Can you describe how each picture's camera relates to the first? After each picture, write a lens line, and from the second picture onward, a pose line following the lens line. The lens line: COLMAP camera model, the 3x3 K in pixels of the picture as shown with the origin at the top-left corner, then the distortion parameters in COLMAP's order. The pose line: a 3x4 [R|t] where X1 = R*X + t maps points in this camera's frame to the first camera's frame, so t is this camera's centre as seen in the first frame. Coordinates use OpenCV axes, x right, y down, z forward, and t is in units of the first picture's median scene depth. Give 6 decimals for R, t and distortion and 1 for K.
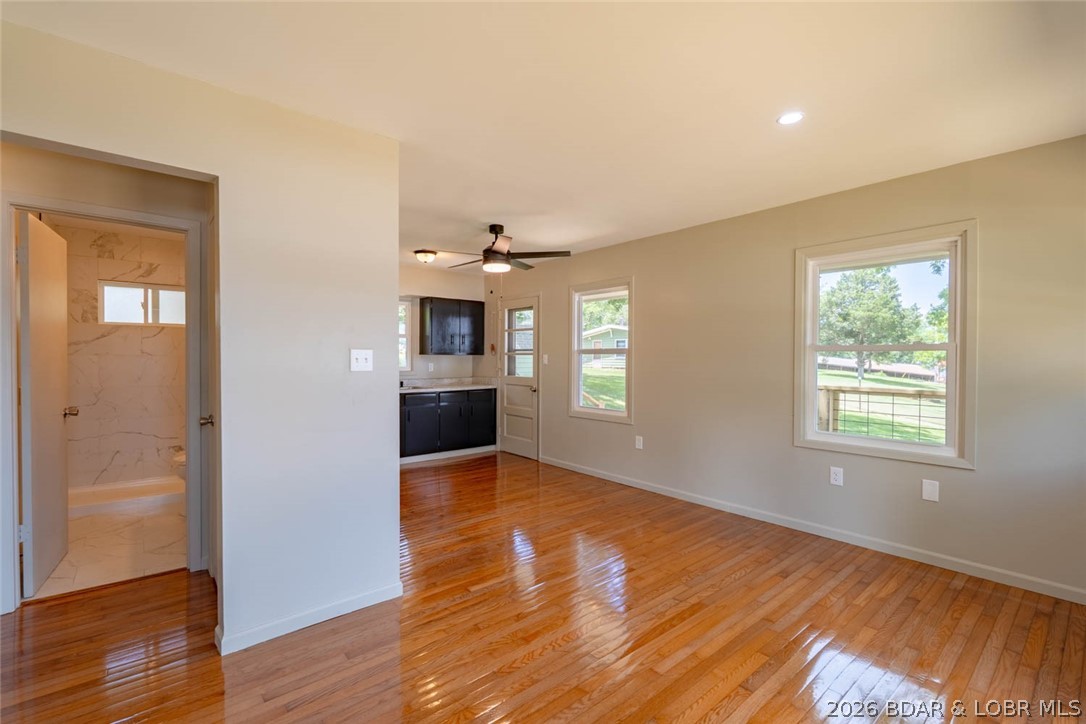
lens RADIAL K [[478.4, 0, 543.0], [0, 478.4, 362.0], [0, 0, 1]] dist [0.001510, 0.000139]
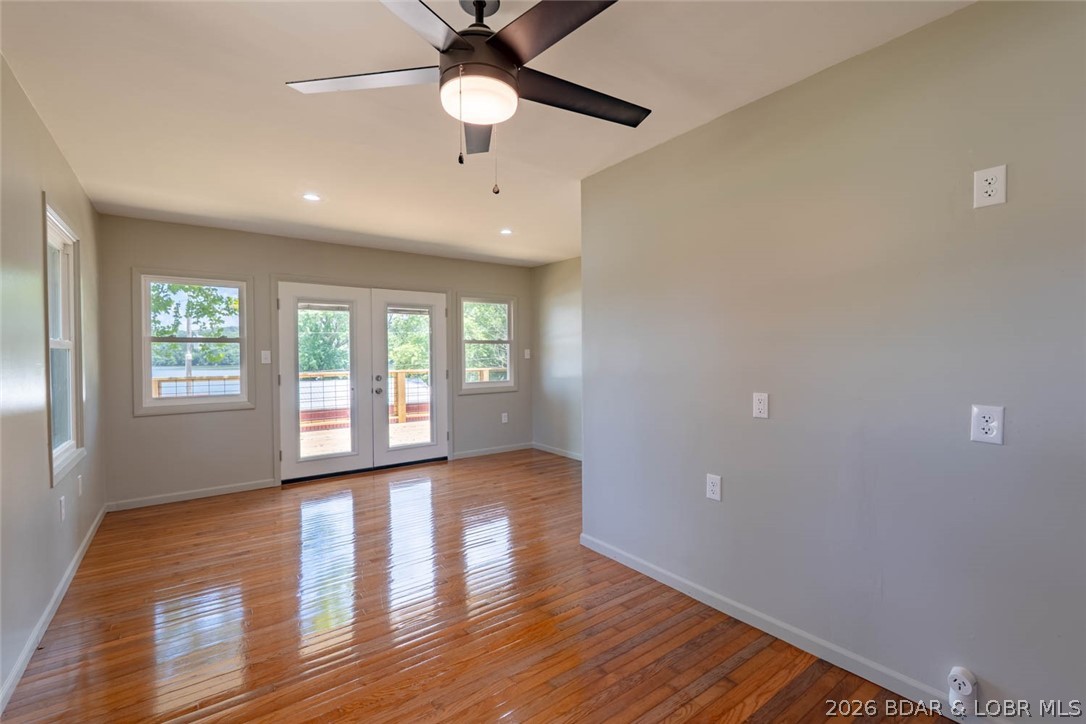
lens RADIAL K [[481.1, 0, 545.6], [0, 481.1, 363.3], [0, 0, 1]] dist [0.000605, -0.000173]
pose [[-0.998274, 0.002826, 0.058658, -0.204844], [0.004404, 0.999631, 0.026792, -0.012021], [-0.058560, 0.027004, -0.997919, 1.668076]]
